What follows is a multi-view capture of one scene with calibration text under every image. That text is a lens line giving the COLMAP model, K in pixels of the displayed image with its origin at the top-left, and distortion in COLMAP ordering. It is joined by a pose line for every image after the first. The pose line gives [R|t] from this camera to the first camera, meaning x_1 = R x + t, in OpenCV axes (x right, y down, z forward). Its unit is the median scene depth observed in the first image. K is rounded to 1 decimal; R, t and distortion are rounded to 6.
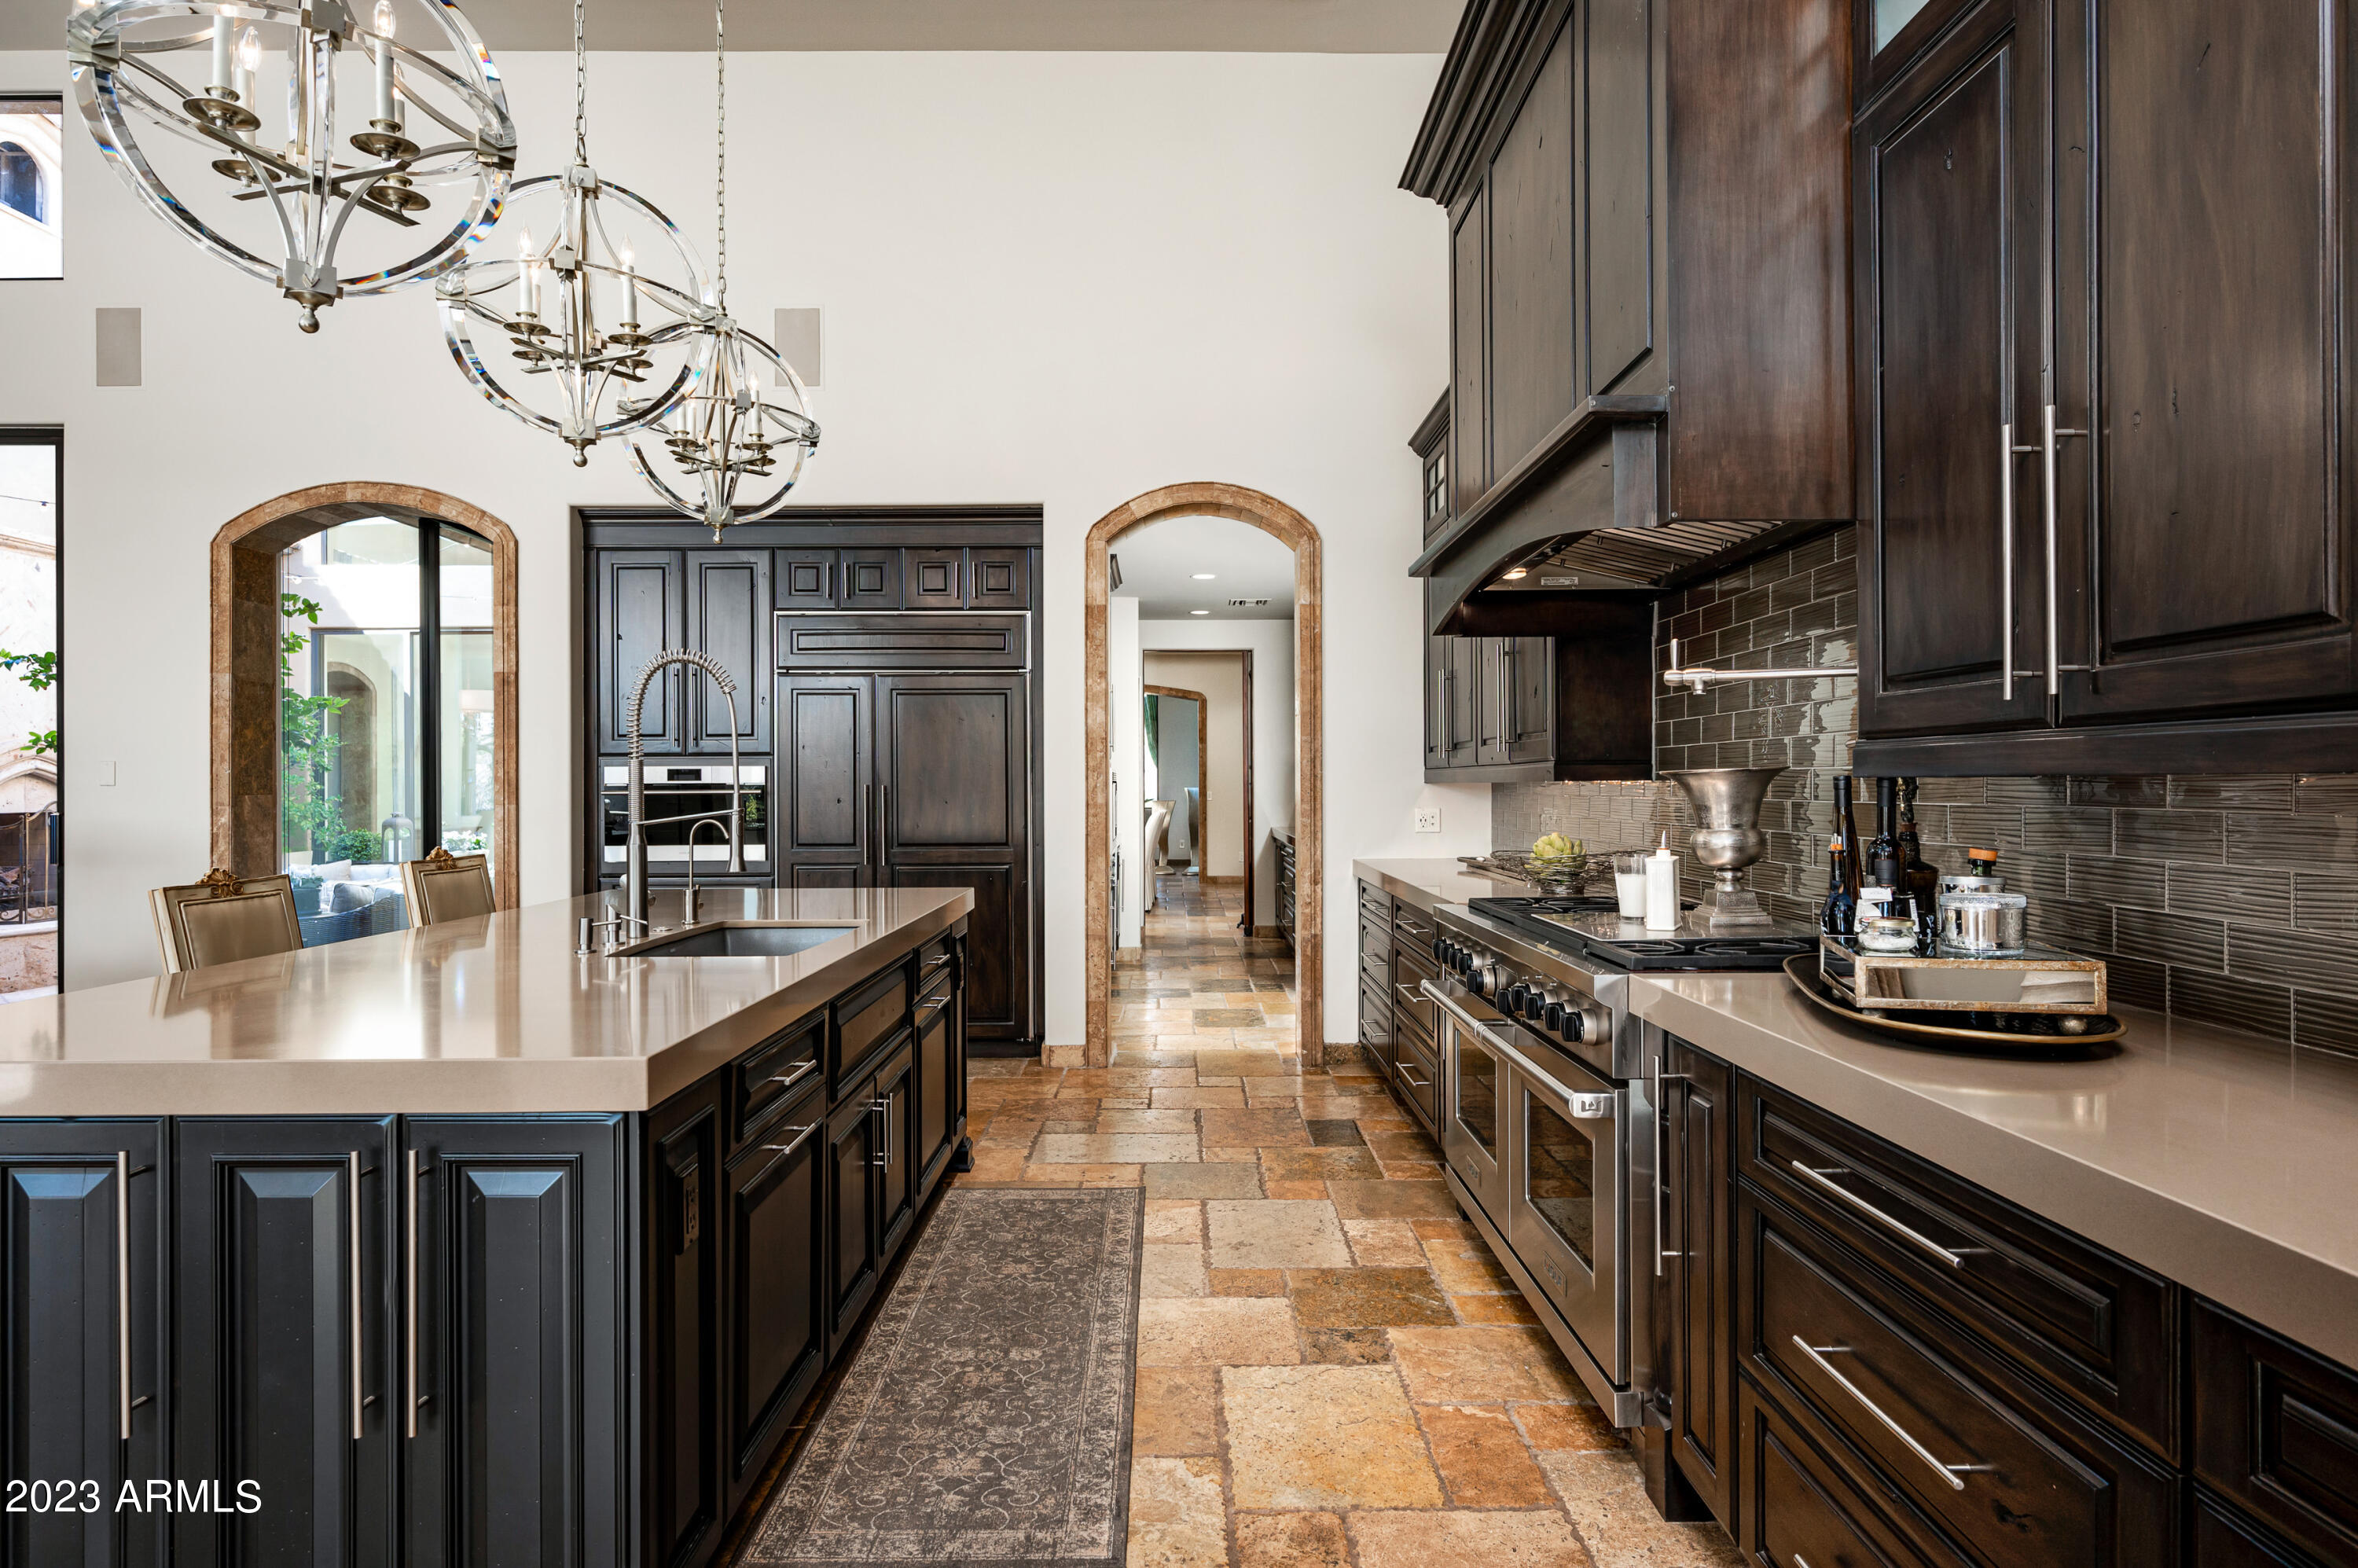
lens RADIAL K [[1349.1, 0, 1176.2], [0, 1349.1, 782.7], [0, 0, 1]] dist [0.001620, 0.000113]
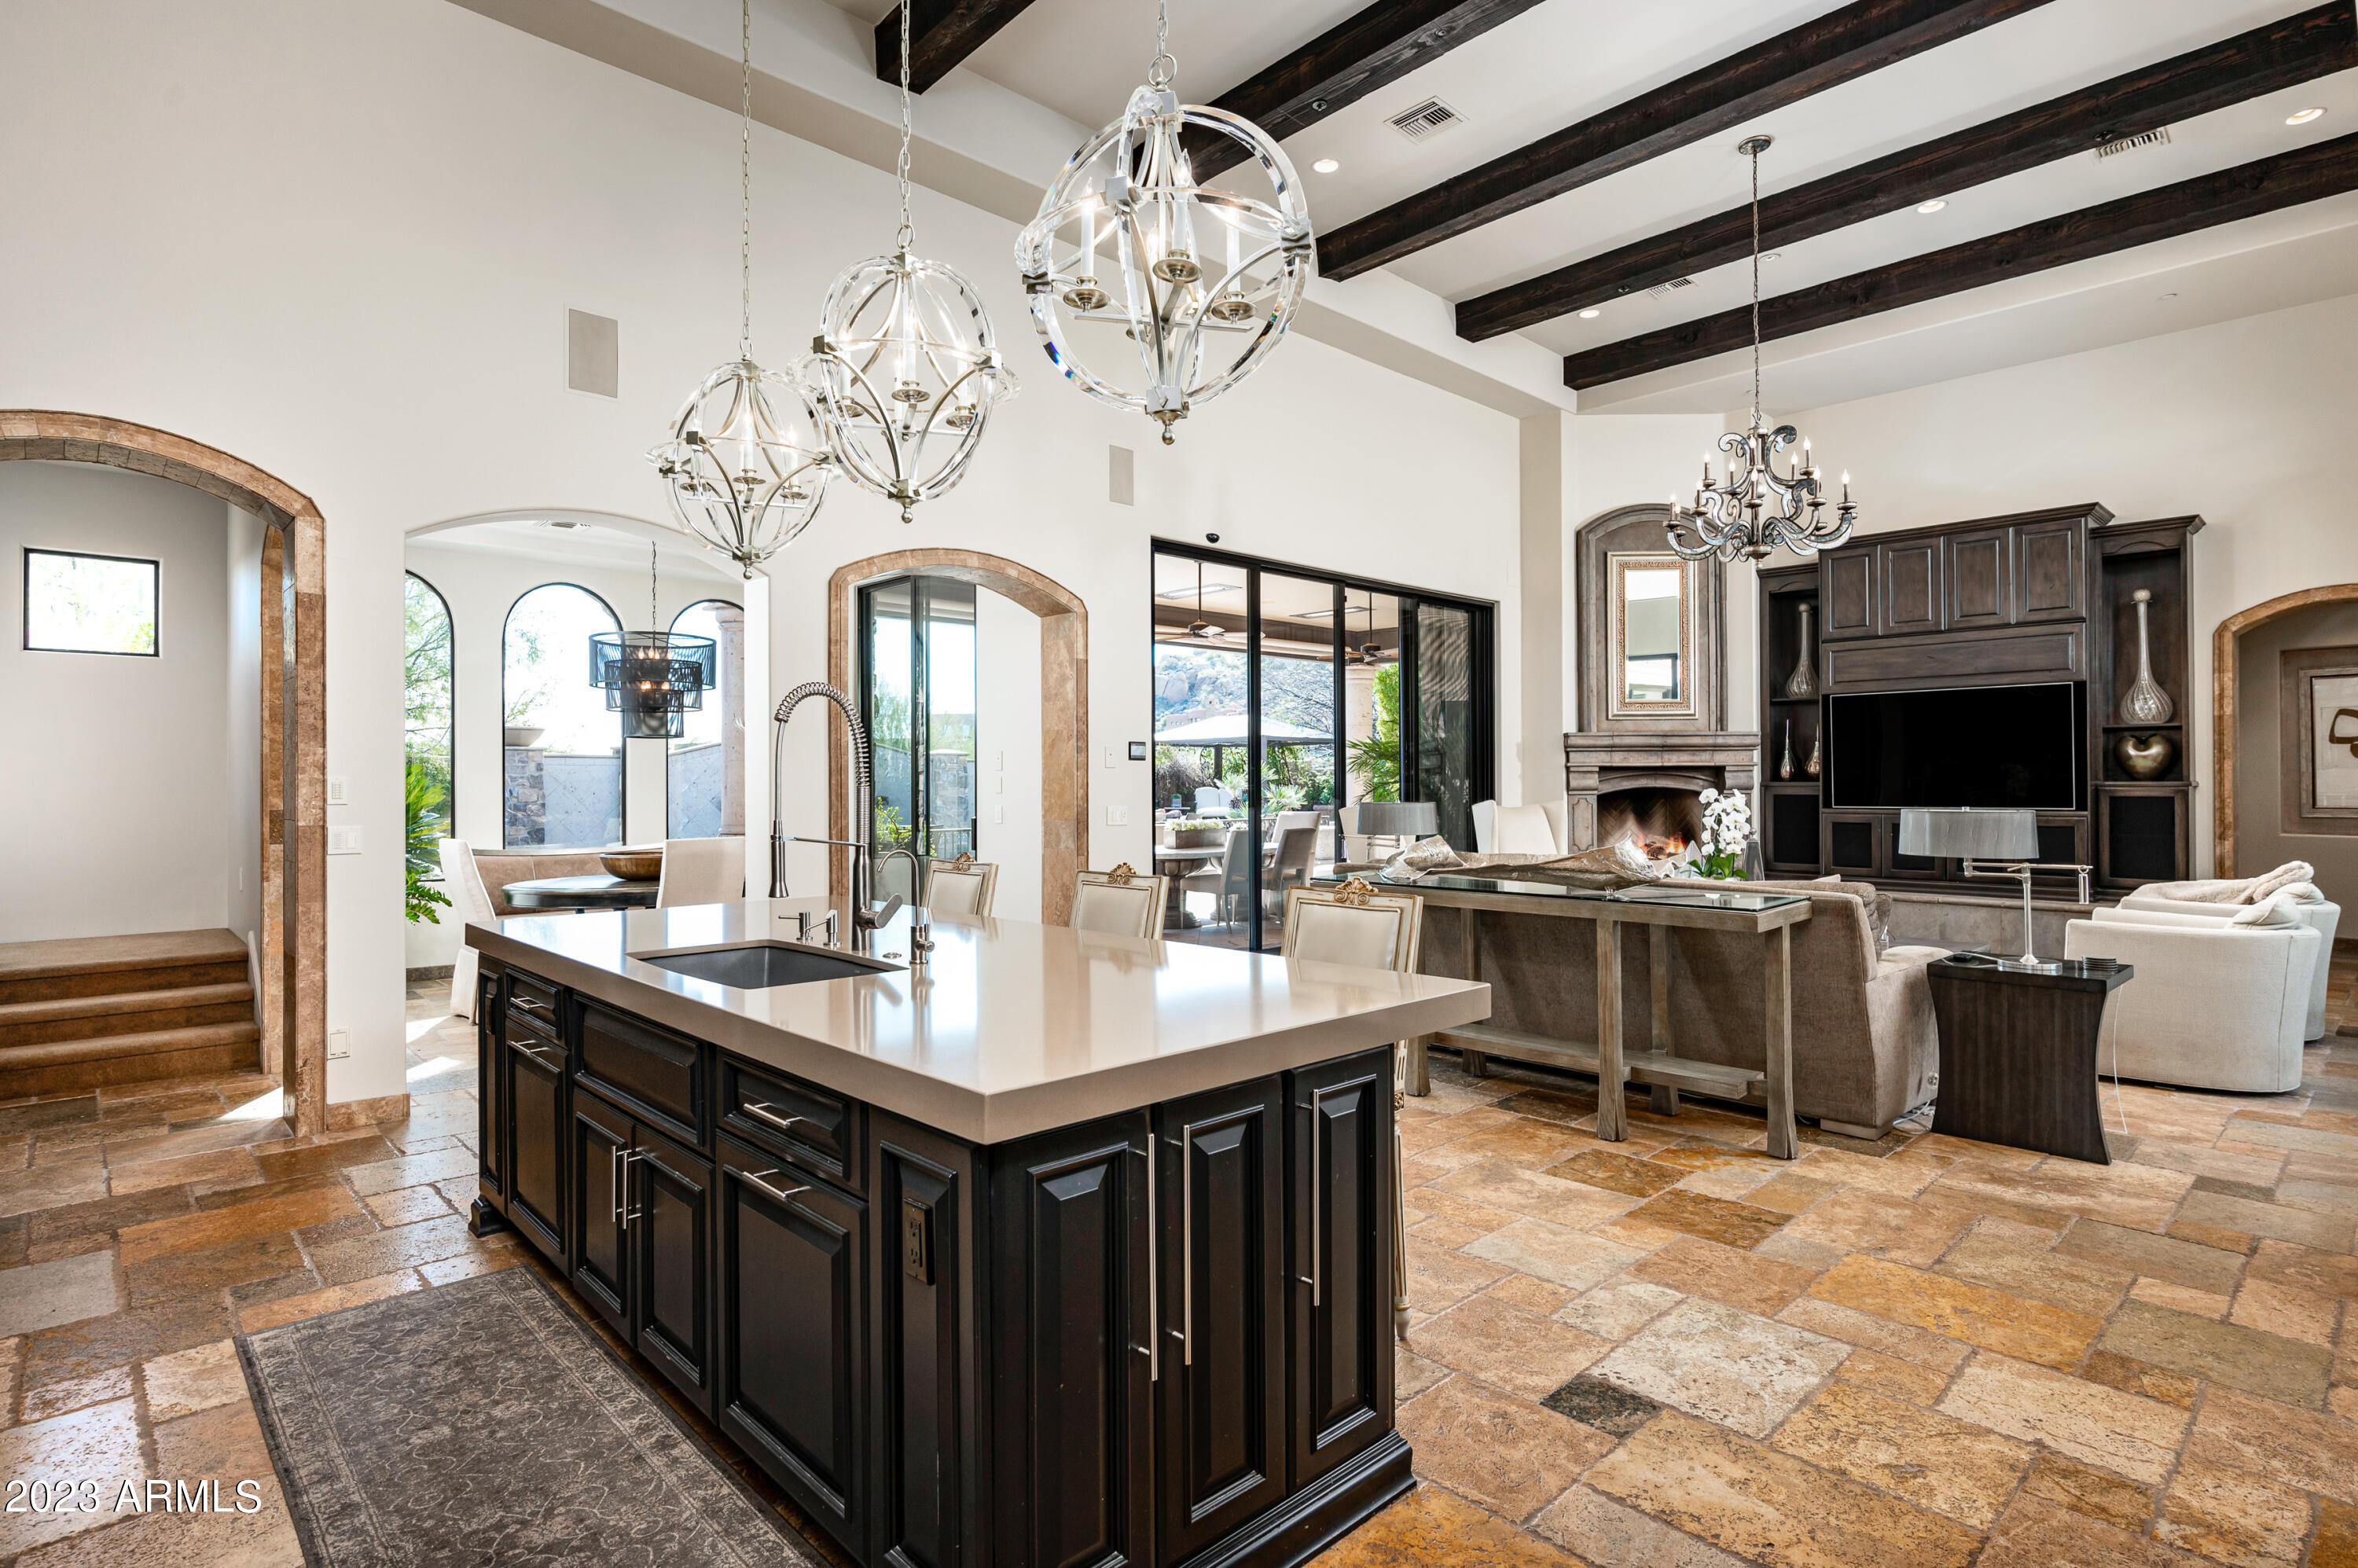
lens RADIAL K [[1175.4, 0, 1179.4], [0, 1175.4, 780.8], [0, 0, 1]] dist [-0.002946, -0.000523]
pose [[-0.726823, 0.006224, -0.686797, 0.062926], [0.009141, 0.999958, -0.000612, -0.019172], [0.686764, -0.006723, -0.726849, 1.899028]]
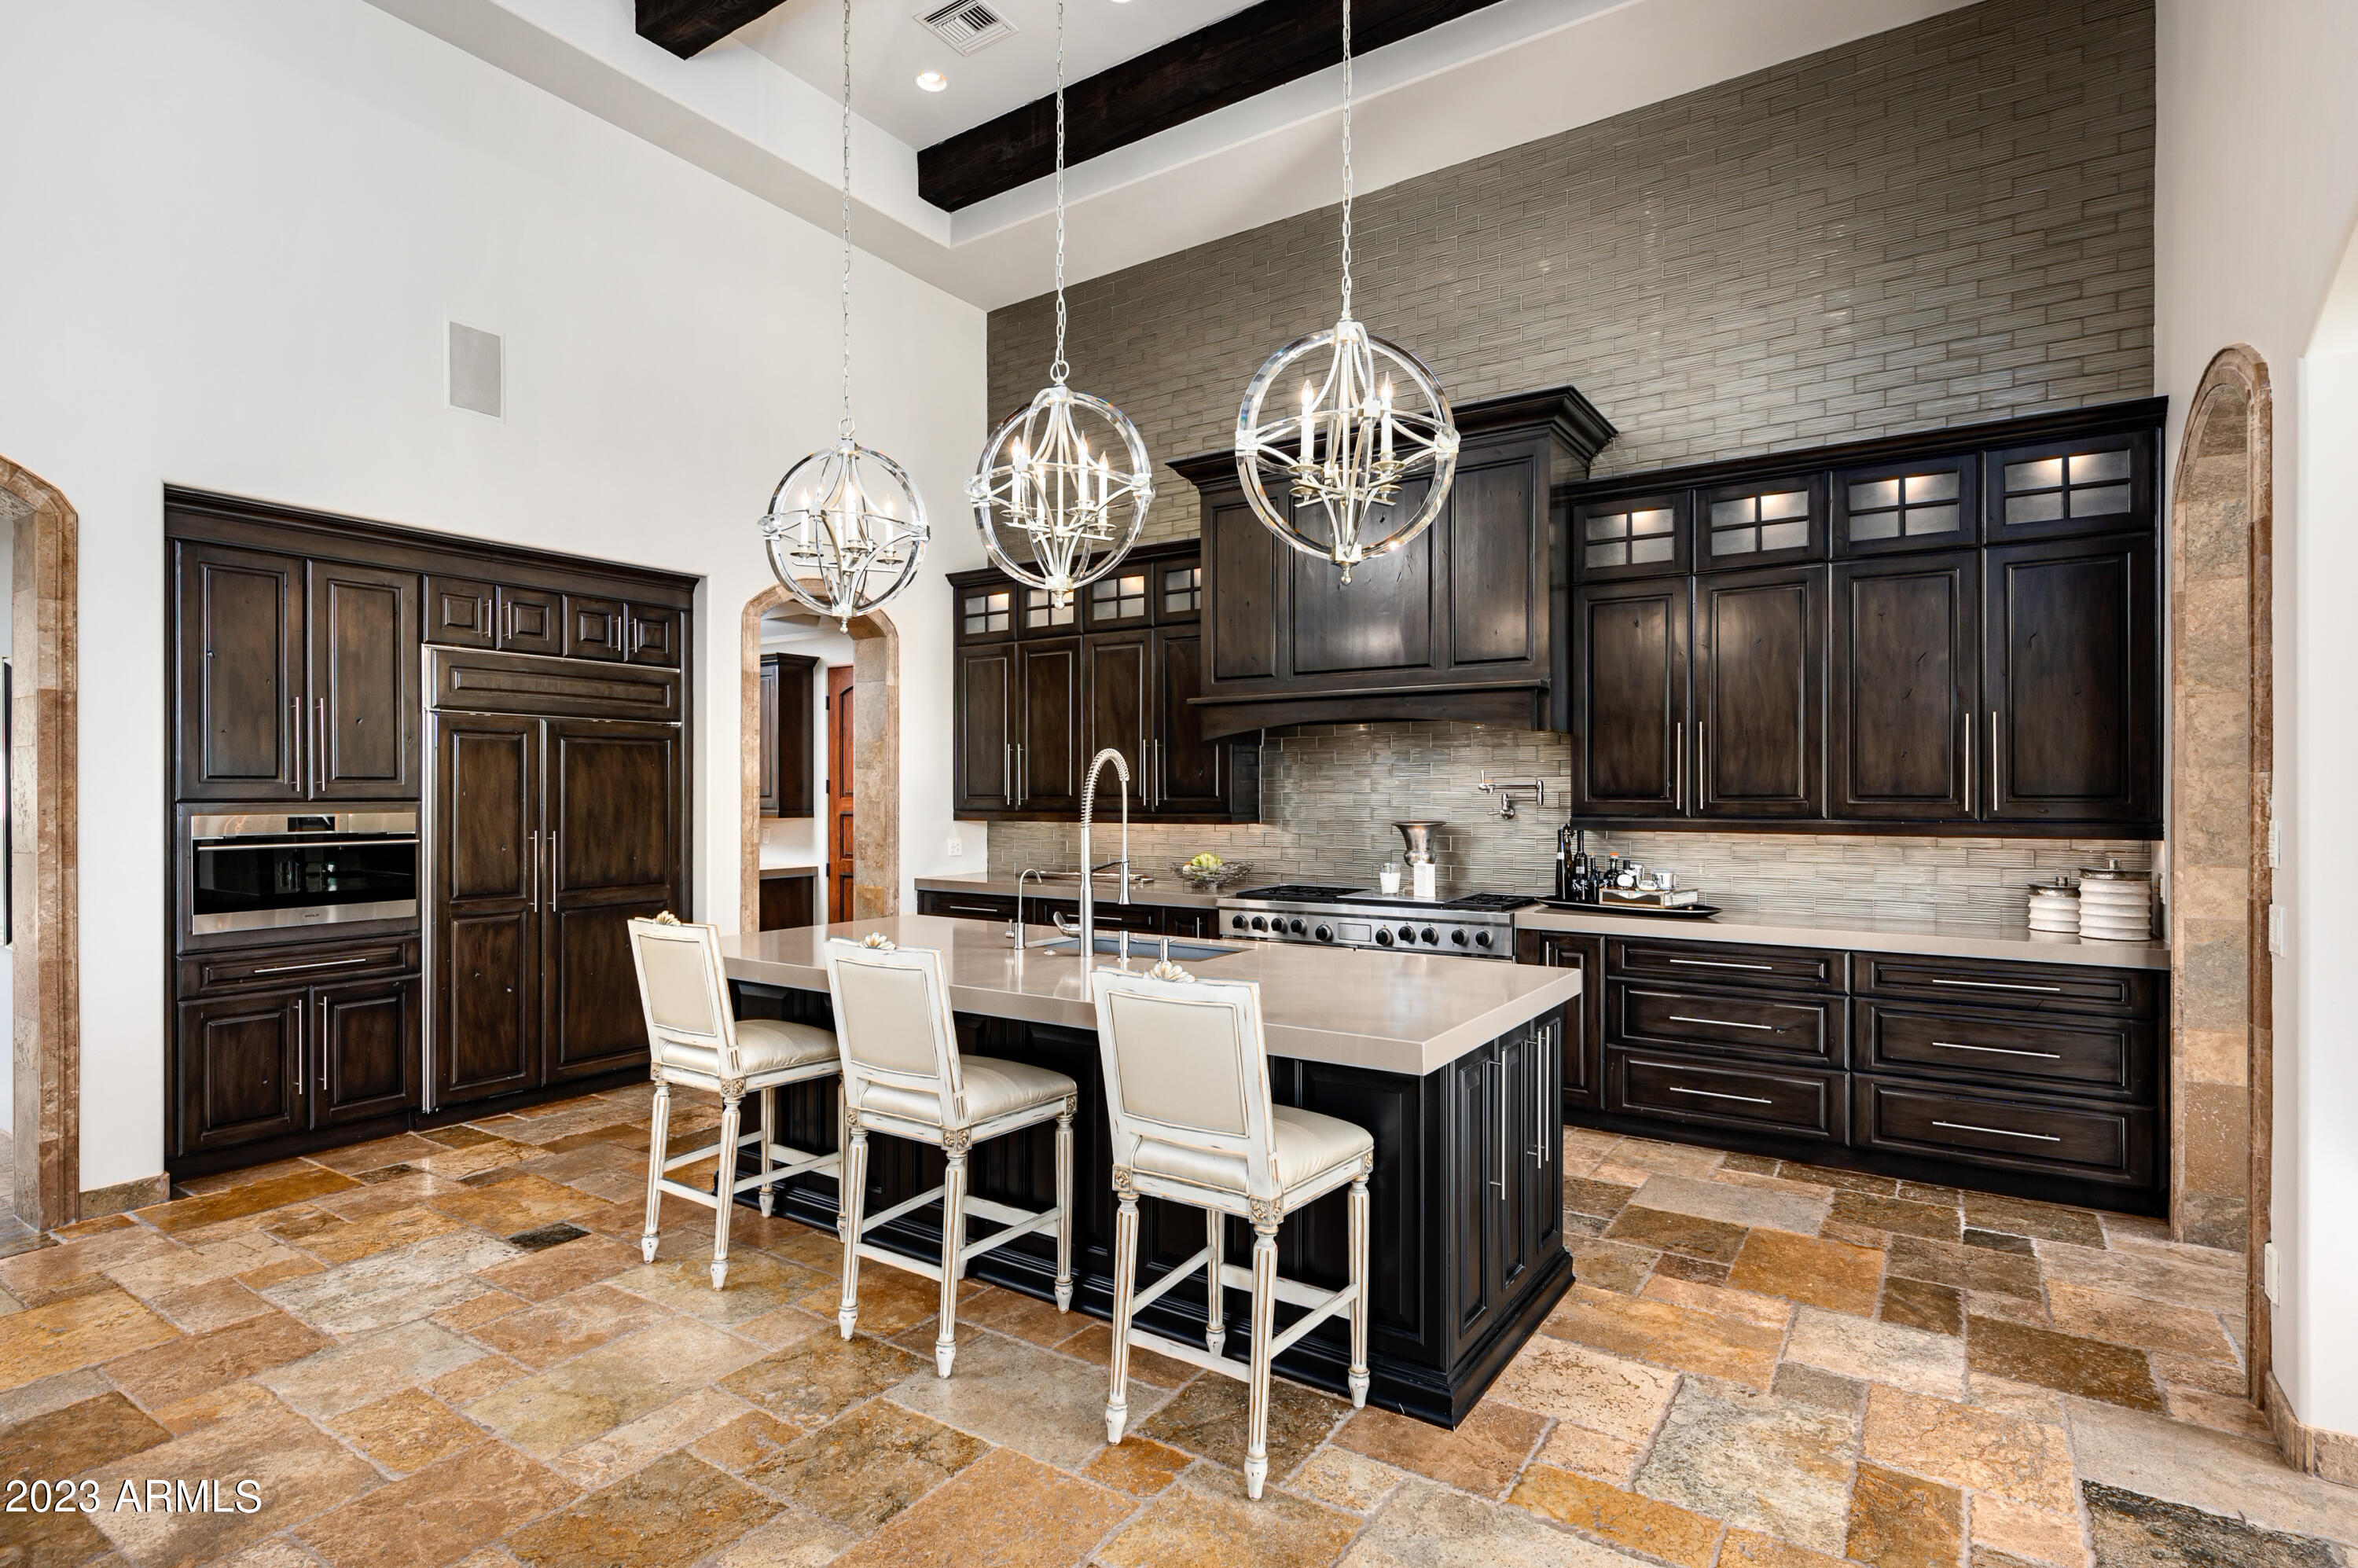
lens RADIAL K [[1168.1, 0, 1179.6], [0, 1168.1, 789.4], [0, 0, 1]] dist [-0.000626, -0.000055]
pose [[0.556689, 0.006816, 0.830693, -1.364503], [-0.002281, 0.999975, -0.006676, -0.048284], [-0.830718, 0.001822, 0.556691, 0.263230]]
